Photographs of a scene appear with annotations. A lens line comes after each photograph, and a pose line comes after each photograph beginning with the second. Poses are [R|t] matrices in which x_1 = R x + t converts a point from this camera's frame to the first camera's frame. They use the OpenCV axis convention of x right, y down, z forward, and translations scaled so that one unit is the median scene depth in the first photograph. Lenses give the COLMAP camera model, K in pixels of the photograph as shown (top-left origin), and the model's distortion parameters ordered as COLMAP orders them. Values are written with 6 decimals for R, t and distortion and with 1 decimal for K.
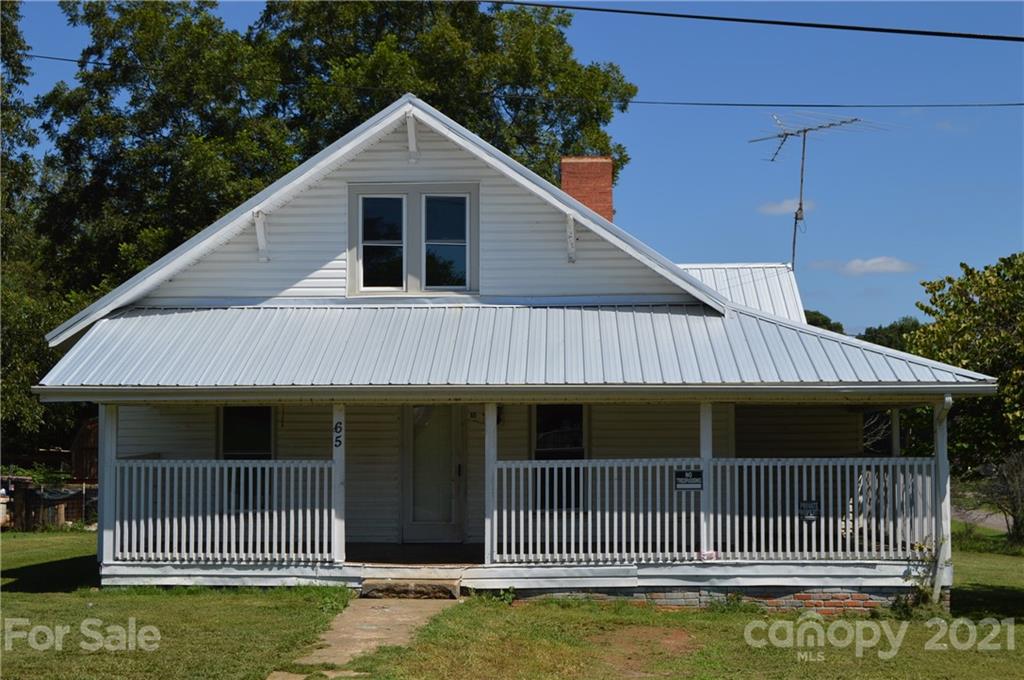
lens RADIAL K [[1628.3, 0, 512.0], [0, 1628.3, 340.0], [0, 0, 1]] dist [-0.080120, 0.080907]
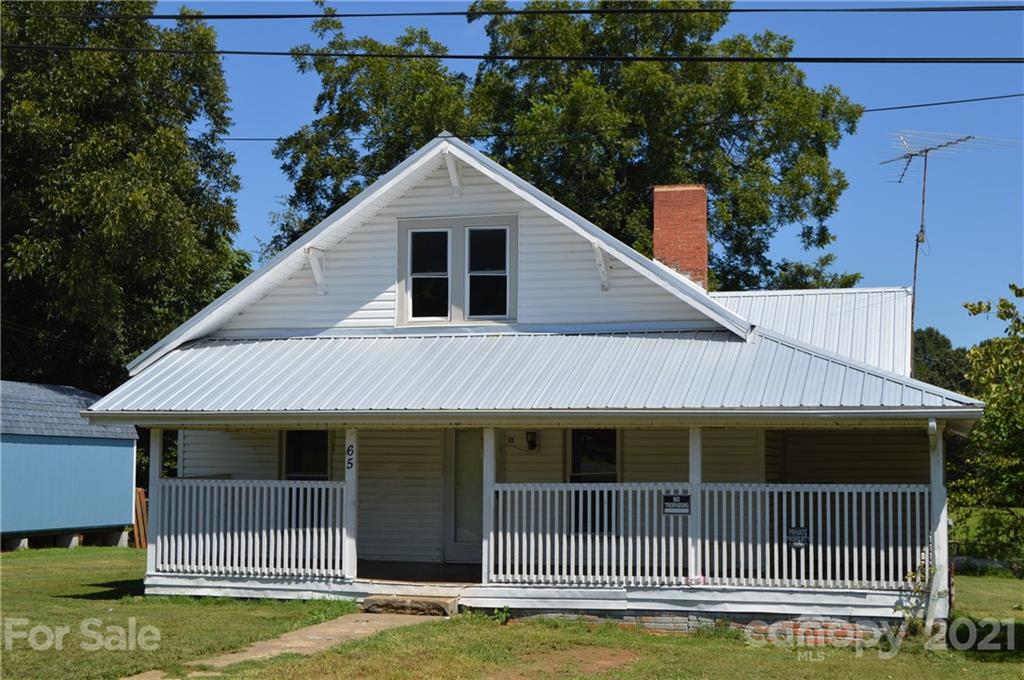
lens RADIAL K [[1628.3, 0, 512.0], [0, 1628.3, 340.0], [0, 0, 1]] dist [-0.080120, 0.080907]
pose [[0.969714, -0.010946, -0.243997, 0.254324], [0.006100, 0.999769, -0.020610, 0.004491], [0.244166, 0.018498, 0.969557, -0.000058]]
